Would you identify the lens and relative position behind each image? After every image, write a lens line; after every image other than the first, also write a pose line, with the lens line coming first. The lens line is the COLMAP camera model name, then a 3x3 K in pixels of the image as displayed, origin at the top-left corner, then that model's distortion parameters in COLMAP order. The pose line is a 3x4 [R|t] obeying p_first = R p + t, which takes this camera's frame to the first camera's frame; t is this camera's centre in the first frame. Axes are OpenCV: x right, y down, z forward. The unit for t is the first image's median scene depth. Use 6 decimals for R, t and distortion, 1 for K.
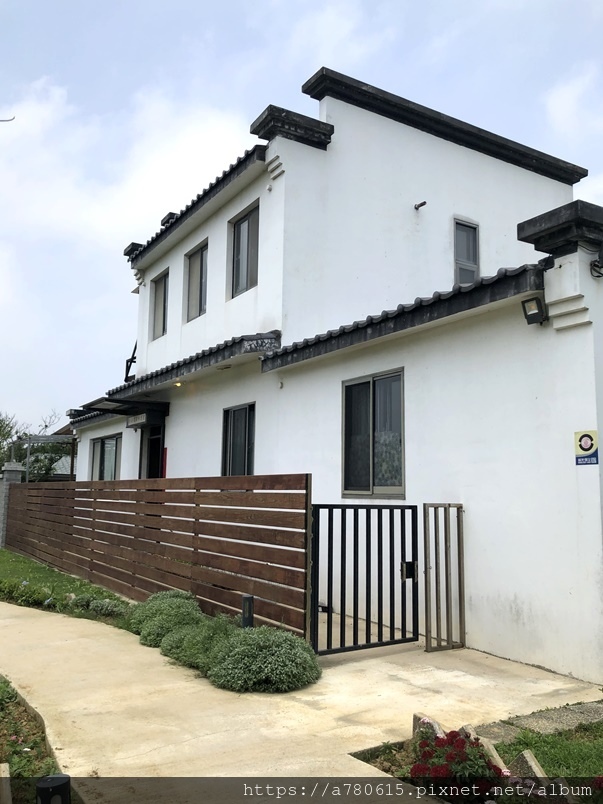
lens RADIAL K [[667.0, 0, 301.5], [0, 667.0, 402.0], [0, 0, 1]] dist [0.053067, -0.072827]
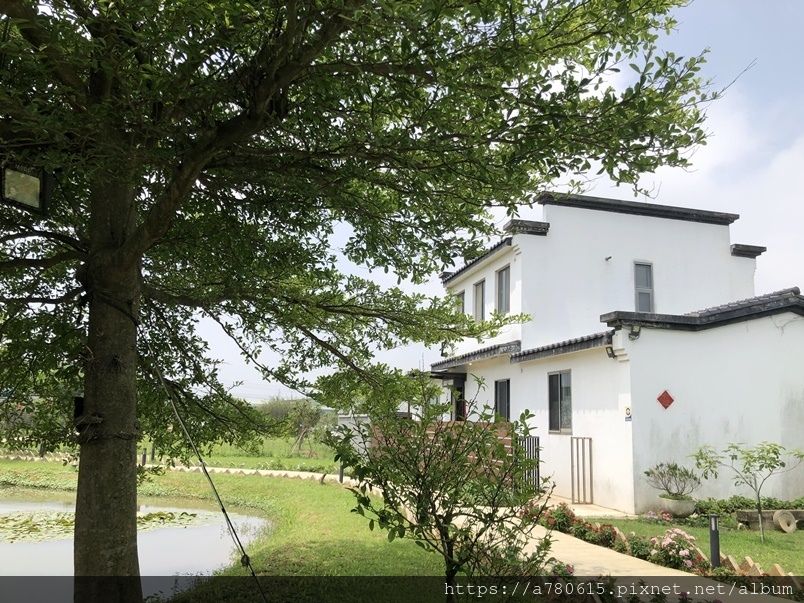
lens RADIAL K [[667.0, 0, 402.0], [0, 667.0, 301.5], [0, 0, 1]] dist [0.053067, -0.072827]
pose [[0.947472, -0.037084, -0.317680, 0.264158], [0.020508, 0.998256, -0.055365, -0.127428], [0.319179, 0.045942, 0.946580, -0.902717]]
